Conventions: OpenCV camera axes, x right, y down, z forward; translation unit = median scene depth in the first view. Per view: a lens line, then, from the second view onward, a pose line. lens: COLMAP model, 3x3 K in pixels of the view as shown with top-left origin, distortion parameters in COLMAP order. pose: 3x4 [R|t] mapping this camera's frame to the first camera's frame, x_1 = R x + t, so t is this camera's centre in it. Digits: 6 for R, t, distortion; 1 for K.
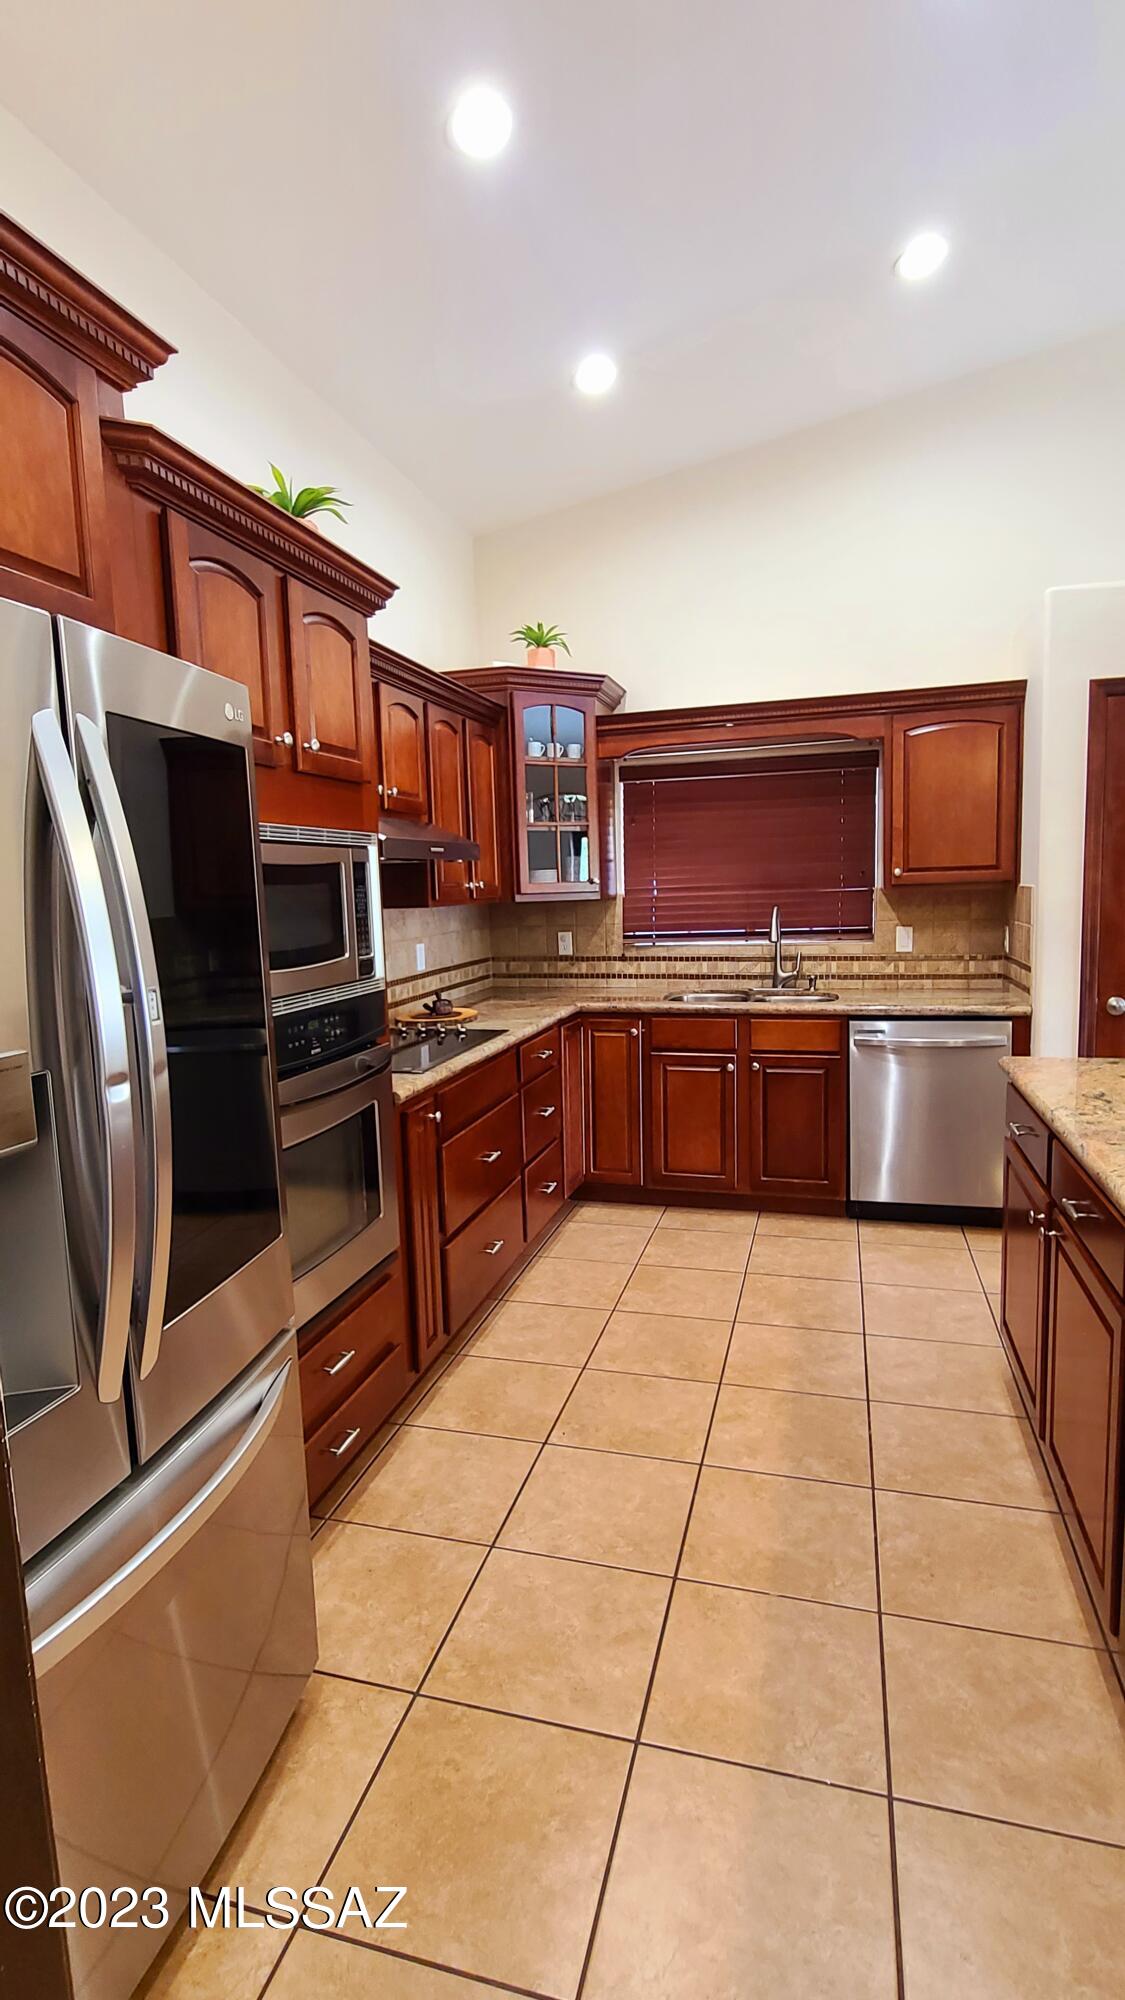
lens RADIAL K [[924.6, 0, 557.1], [0, 924.6, 991.0], [0, 0, 1]] dist [0.004402, -0.000050]
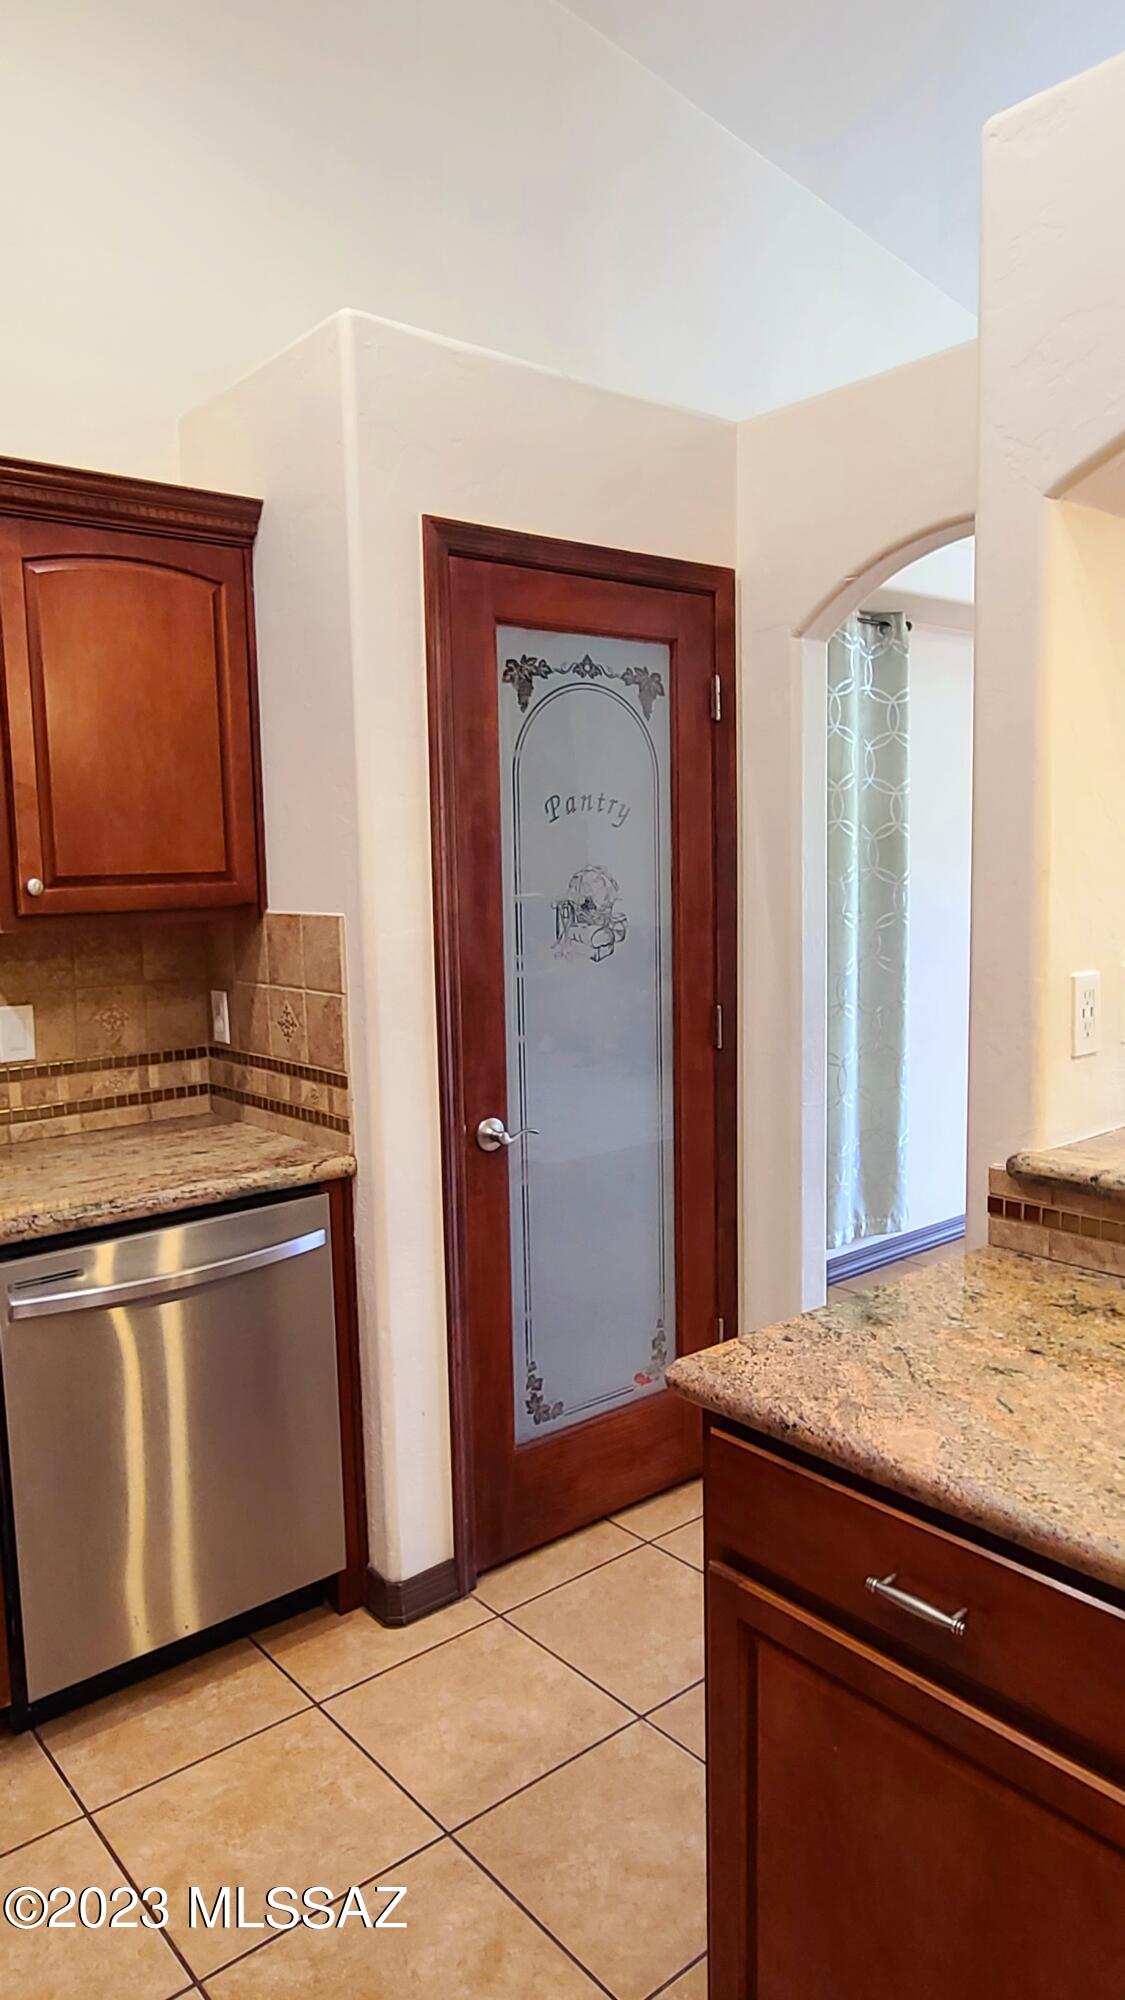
lens RADIAL K [[1296.7, 0, 559.3], [0, 1296.7, 996.7], [0, 0, 1]] dist [-0.000866, -0.000701]
pose [[0.565893, -0.071383, 0.821382, 0.007231], [0.100266, 0.994809, 0.017377, -0.060446], [-0.818359, 0.072523, 0.570113, 0.438157]]
